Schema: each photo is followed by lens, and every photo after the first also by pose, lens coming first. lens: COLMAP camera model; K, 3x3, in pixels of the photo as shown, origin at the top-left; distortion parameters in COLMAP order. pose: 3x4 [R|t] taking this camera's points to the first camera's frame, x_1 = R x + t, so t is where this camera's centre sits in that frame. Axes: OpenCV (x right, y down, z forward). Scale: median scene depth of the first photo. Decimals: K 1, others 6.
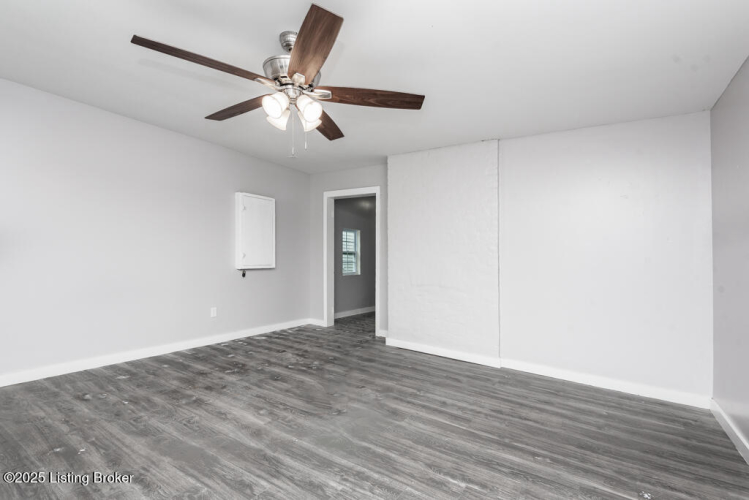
lens RADIAL K [[343.3, 0, 370.6], [0, 343.3, 254.1], [0, 0, 1]] dist [0.035252, -0.000502]
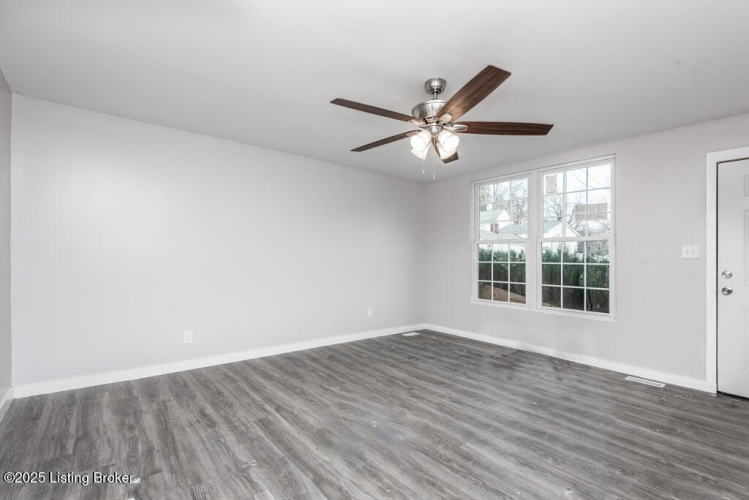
lens RADIAL K [[343.3, 0, 370.6], [0, 343.3, 254.1], [0, 0, 1]] dist [0.035252, -0.000502]
pose [[-0.948710, -0.043322, 0.313165, -0.306265], [-0.051160, 0.998548, -0.016849, 0.001644], [-0.311981, -0.032006, -0.949549, 1.826610]]
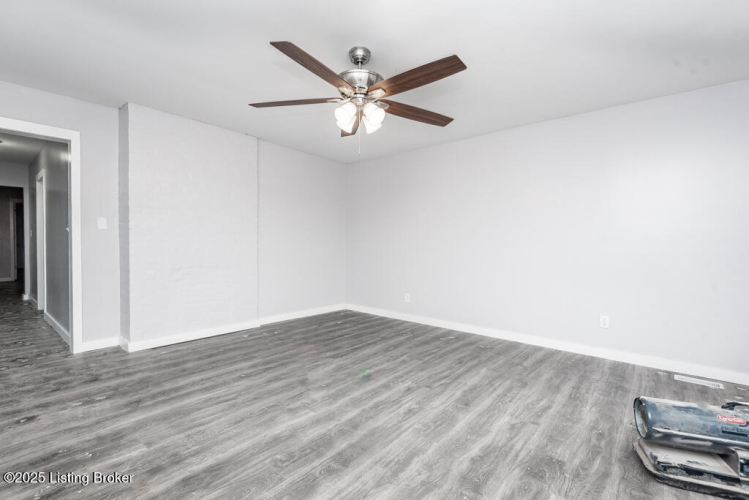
lens RADIAL K [[330.2, 0, 374.5], [0, 330.2, 250.0], [0, 0, 1]] dist [0.033340, -0.000256]
pose [[0.120767, -0.041889, 0.991797, -1.089900], [-0.020705, 0.998786, 0.044705, -0.010938], [-0.992465, -0.025934, 0.119753, 0.669164]]
